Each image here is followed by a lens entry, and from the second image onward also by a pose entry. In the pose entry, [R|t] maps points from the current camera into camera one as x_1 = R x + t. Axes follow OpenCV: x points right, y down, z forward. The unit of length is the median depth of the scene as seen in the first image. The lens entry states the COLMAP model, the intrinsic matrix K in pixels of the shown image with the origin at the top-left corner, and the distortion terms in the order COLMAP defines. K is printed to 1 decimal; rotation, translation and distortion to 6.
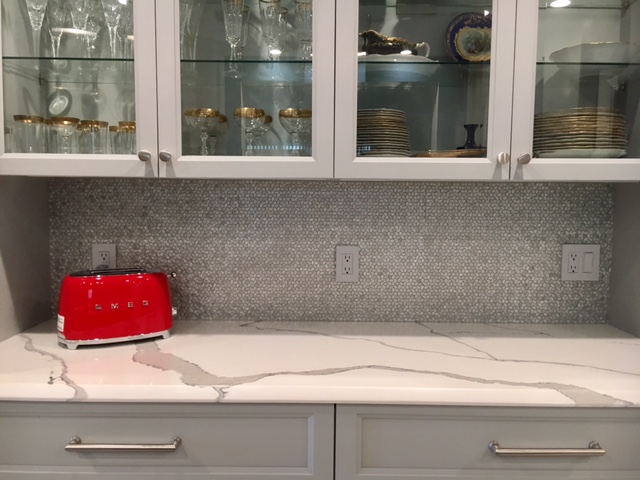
lens RADIAL K [[543.6, 0, 320.0], [0, 543.6, 240.0], [0, 0, 1]] dist [0.009087, 0.000315]
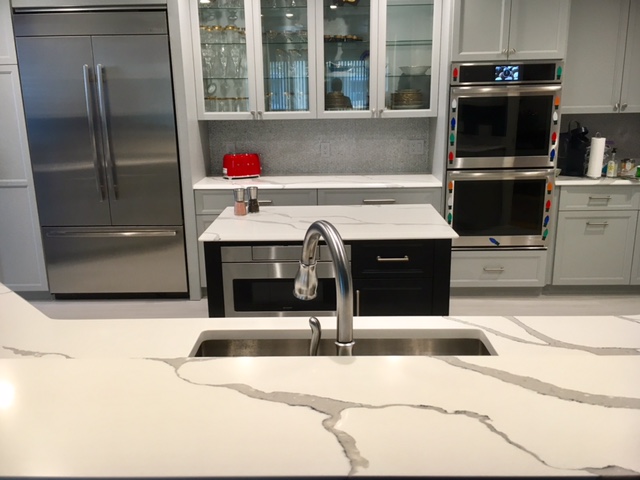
lens RADIAL K [[543.6, 0, 320.0], [0, 543.6, 240.0], [0, 0, 1]] dist [0.009087, 0.000315]
pose [[0.999536, -0.016439, -0.025642, 0.104656], [0.020701, 0.984177, 0.175976, 0.013814], [0.022343, -0.176425, 0.984060, -1.962704]]
